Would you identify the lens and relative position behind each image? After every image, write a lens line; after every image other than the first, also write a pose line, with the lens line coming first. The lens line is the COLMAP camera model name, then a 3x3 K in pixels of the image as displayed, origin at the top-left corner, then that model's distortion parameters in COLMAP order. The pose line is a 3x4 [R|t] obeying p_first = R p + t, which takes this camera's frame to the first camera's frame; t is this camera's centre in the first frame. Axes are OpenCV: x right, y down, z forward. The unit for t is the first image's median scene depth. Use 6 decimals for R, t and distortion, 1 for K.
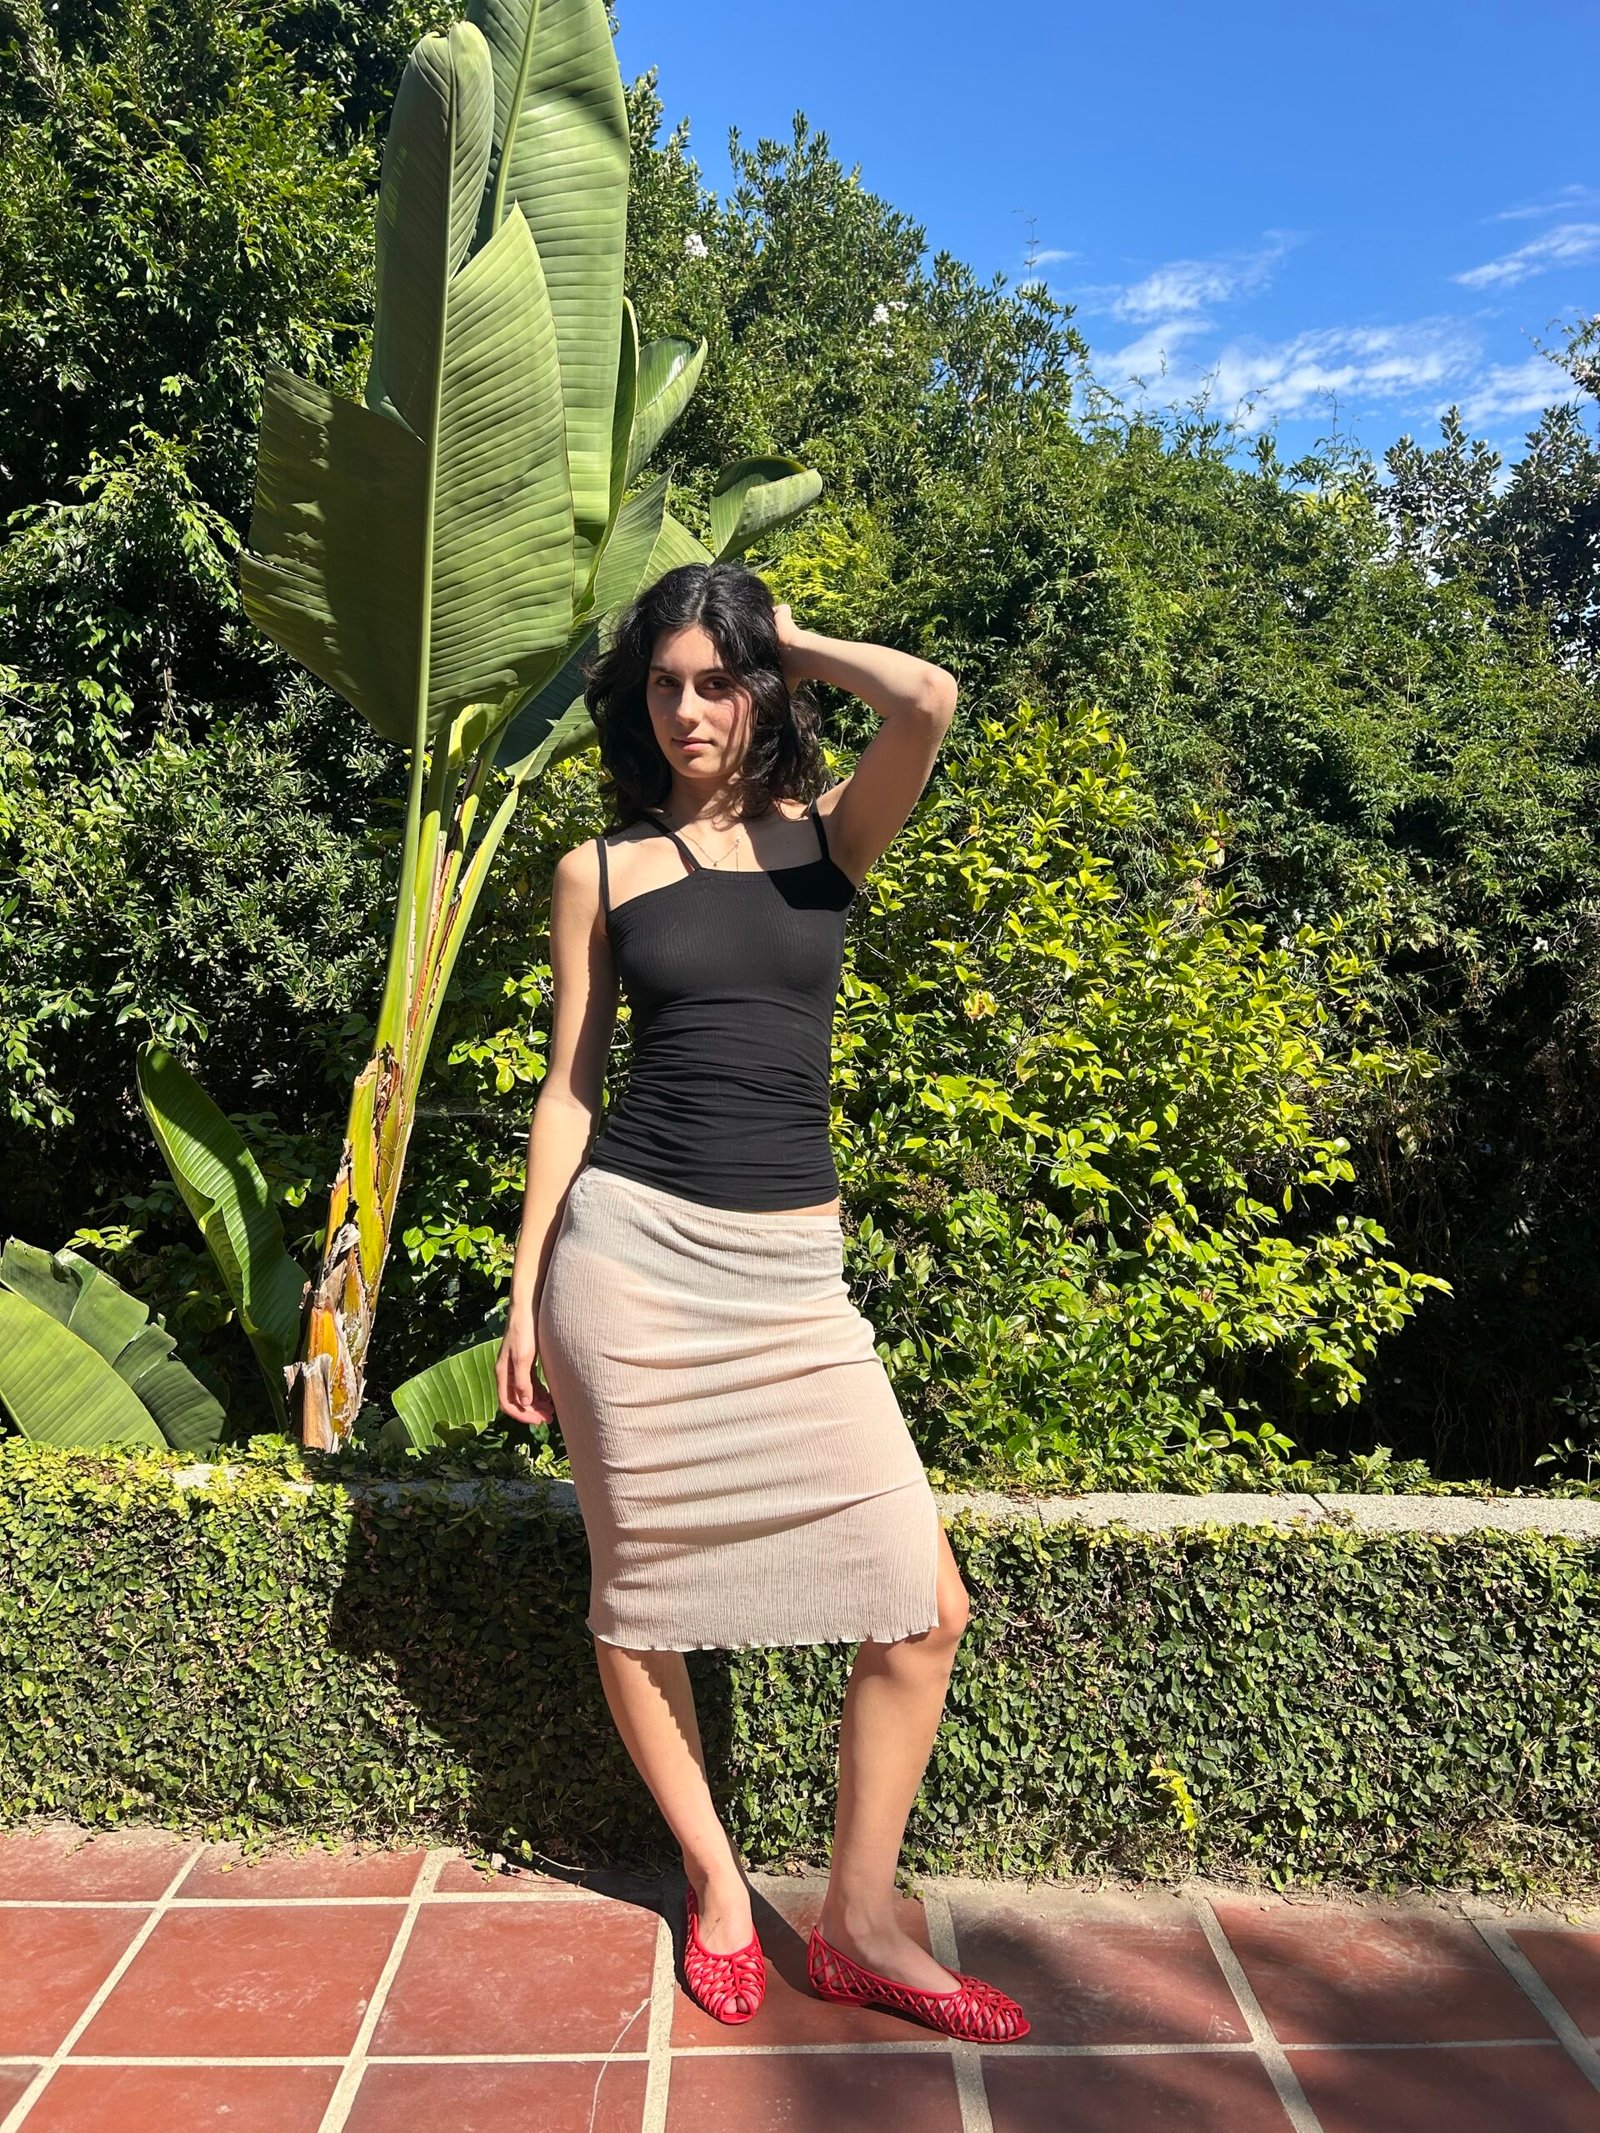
lens RADIAL K [[1673.9, 0, 801.4], [0, 1673.9, 1044.7], [0, 0, 1]] dist [0.045021, -0.044091]
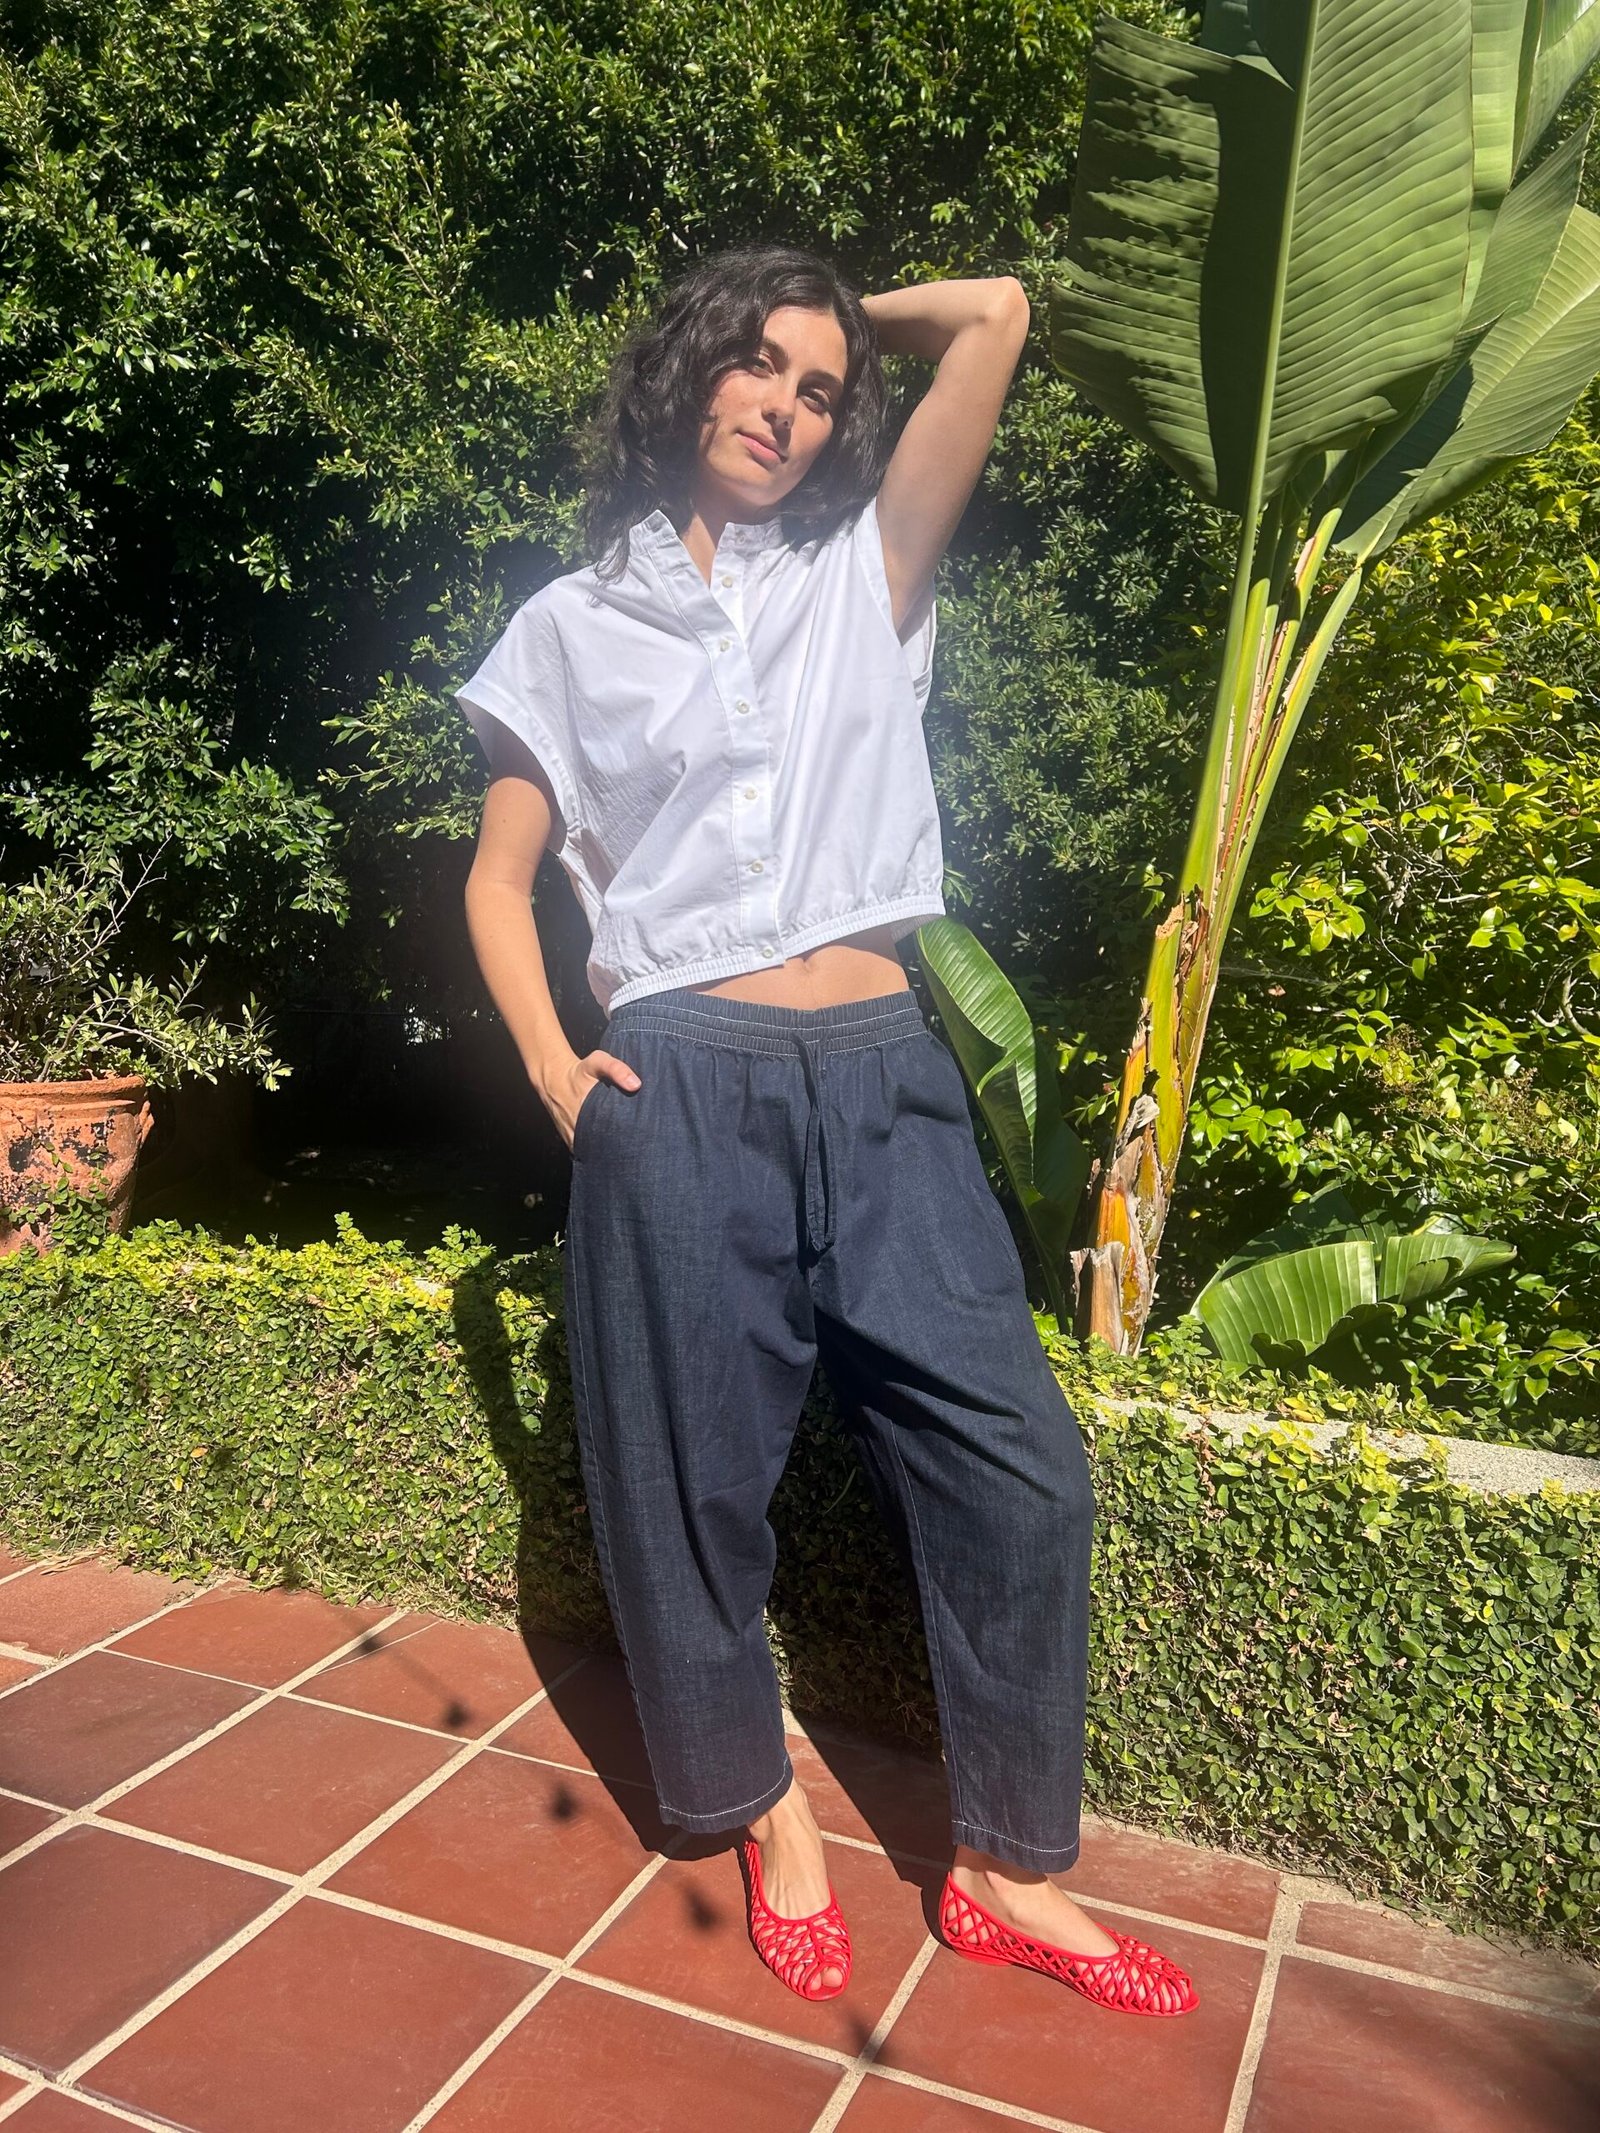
lens RADIAL K [[1673.9, 0, 801.4], [0, 1673.9, 1044.7], [0, 0, 1]] dist [0.045021, -0.044091]
pose [[0.911432, 0.031286, -0.410259, -0.076979], [-0.003028, 0.997588, 0.069346, 0.020883], [0.411439, -0.061962, 0.909329, 0.141560]]
